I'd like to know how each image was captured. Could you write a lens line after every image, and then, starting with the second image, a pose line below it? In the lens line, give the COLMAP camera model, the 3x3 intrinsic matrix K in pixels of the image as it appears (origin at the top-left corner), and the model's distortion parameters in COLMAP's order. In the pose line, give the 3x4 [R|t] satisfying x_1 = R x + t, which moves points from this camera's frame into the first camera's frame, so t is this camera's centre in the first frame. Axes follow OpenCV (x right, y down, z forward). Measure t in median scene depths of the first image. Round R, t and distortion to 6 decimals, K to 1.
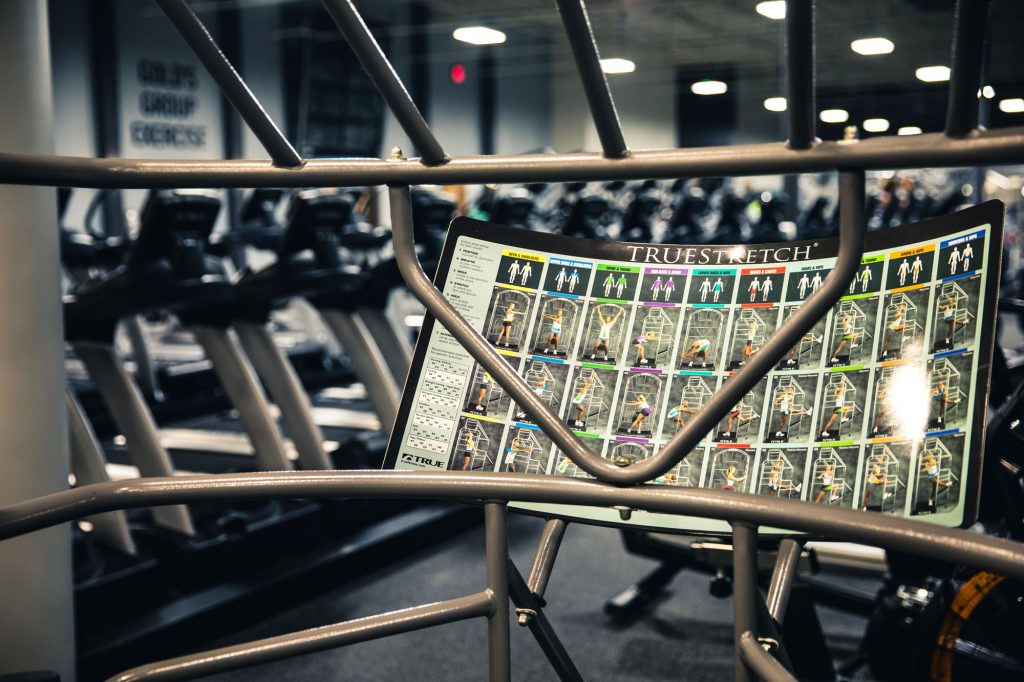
lens RADIAL K [[1358.6, 0, 515.7], [0, 1358.6, 335.4], [0, 0, 1]] dist [0.095252, 0.037113]
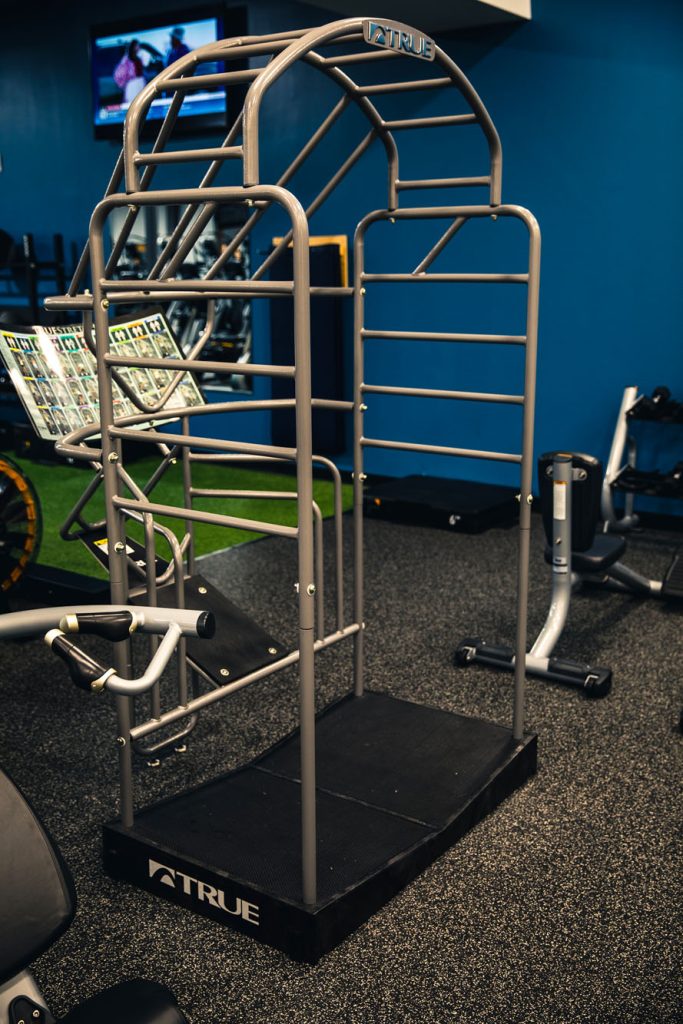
lens RADIAL K [[1060.4, 0, 341.1], [0, 1060.4, 537.5], [0, 0, 1]] dist [0.007751, 0.002835]
pose [[0.147395, -0.229392, 0.962109, -1.635220], [0.097518, 0.971364, 0.216659, -0.059827], [-0.984259, 0.061889, 0.165544, 0.227896]]
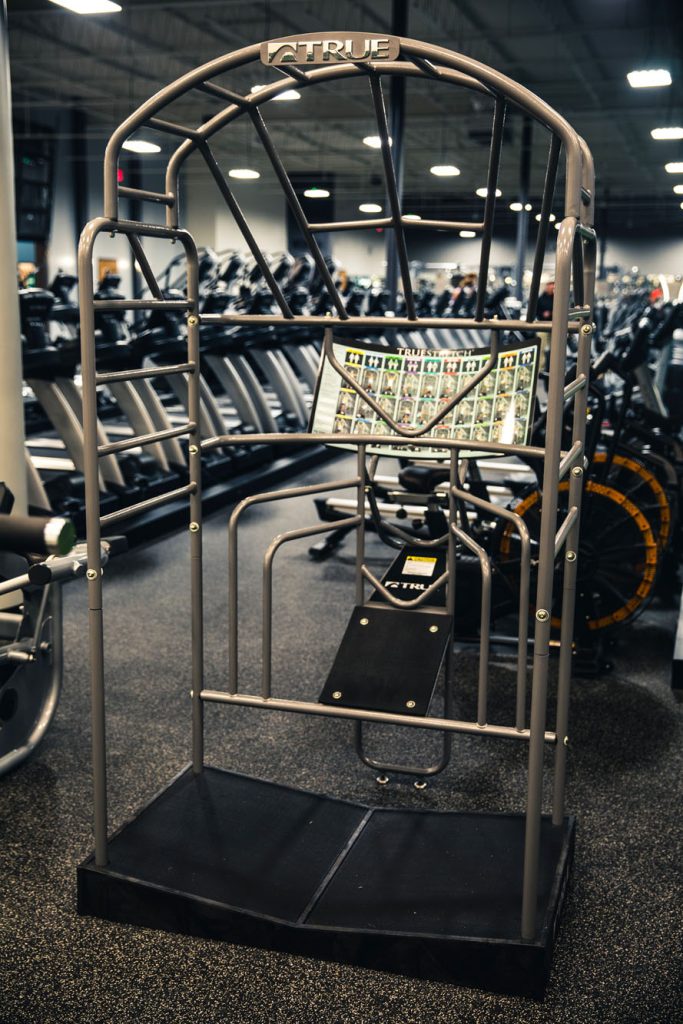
lens RADIAL K [[1180.8, 0, 341.2], [0, 1180.8, 515.1], [0, 0, 1]] dist [0.056061, 0.012509]
pose [[0.983573, -0.004652, 0.180449, -0.411958], [-0.013518, 0.994962, 0.099337, 0.023851], [-0.180002, -0.100145, 0.978555, -1.126860]]
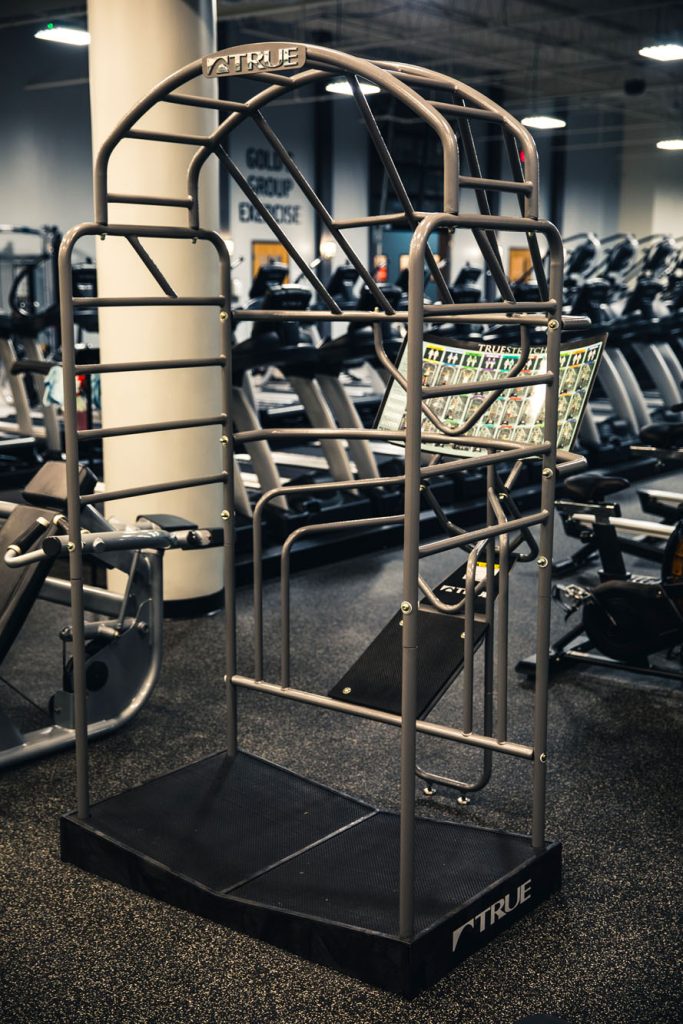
lens RADIAL K [[1358.6, 0, 341.5], [0, 1358.6, 512.0], [0, 0, 1]] dist [0.095252, 0.037113]
pose [[0.982026, 0.049641, -0.182099, 0.297282], [-0.034158, 0.995605, 0.087200, 0.026185], [0.185627, -0.079413, 0.979406, -1.407723]]
